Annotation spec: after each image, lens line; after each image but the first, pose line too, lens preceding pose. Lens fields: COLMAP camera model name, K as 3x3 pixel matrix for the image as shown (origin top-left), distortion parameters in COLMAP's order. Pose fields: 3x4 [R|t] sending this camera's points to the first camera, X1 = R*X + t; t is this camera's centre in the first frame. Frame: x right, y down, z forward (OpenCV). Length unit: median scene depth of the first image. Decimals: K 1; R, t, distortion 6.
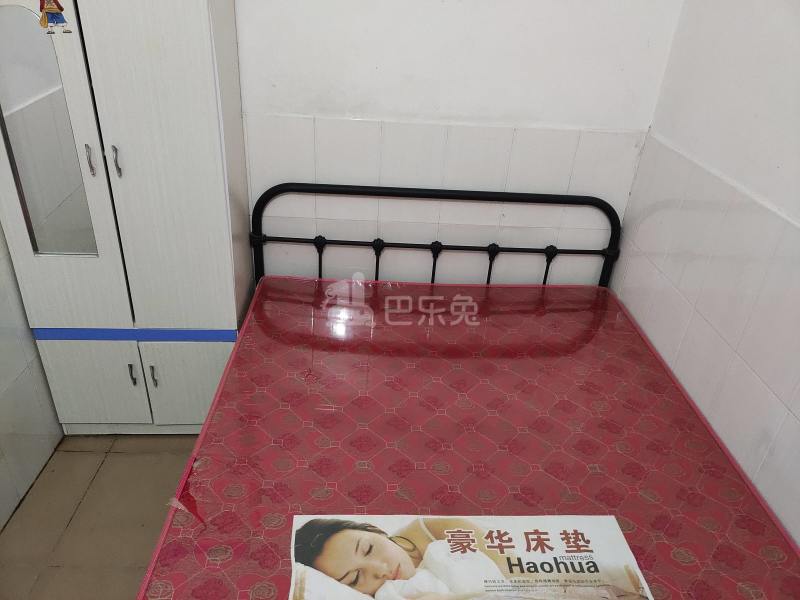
lens RADIAL K [[588.7, 0, 396.8], [0, 588.7, 296.8], [0, 0, 1]] dist [0.036422, -0.006460]
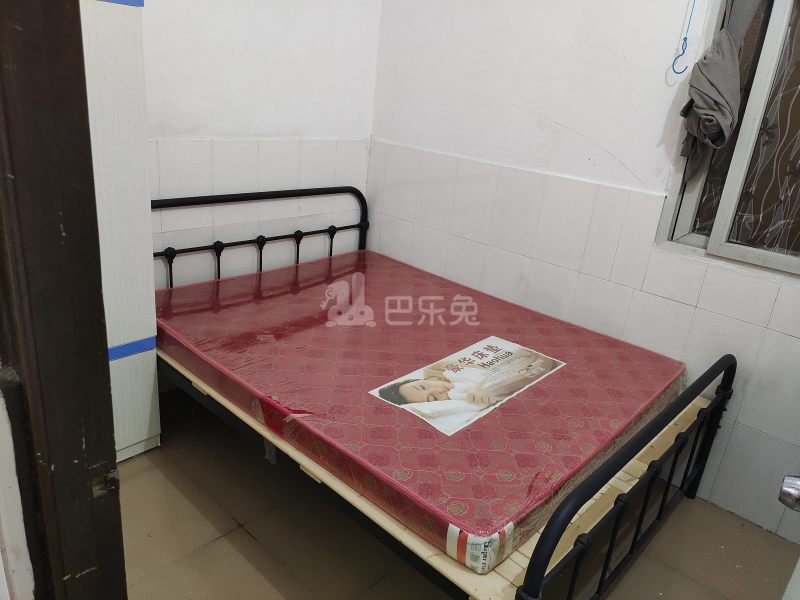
lens RADIAL K [[588.7, 0, 397.7], [0, 588.7, 300.6], [0, 0, 1]] dist [0.036422, -0.006460]
pose [[0.701640, -0.241410, 0.670390, -0.990395], [0.294325, 0.955032, 0.035866, 0.126448], [-0.648903, 0.172148, 0.741141, -0.127049]]
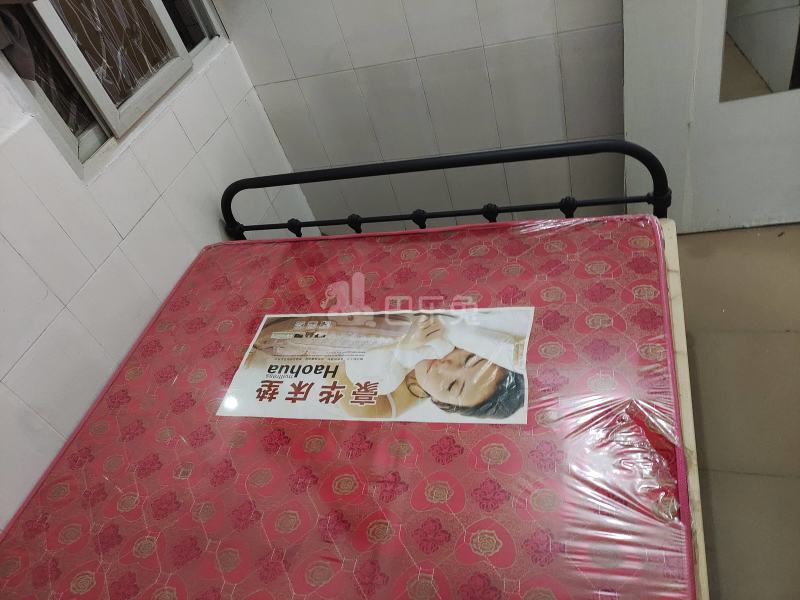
lens RADIAL K [[588.7, 0, 401.4], [0, 588.7, 296.4], [0, 0, 1]] dist [0.036422, -0.006460]
pose [[-0.942141, -0.037580, 0.333104, -0.278009], [0.310519, 0.276521, 0.909458, -0.533557], [-0.126287, 0.960273, -0.248853, 1.035132]]
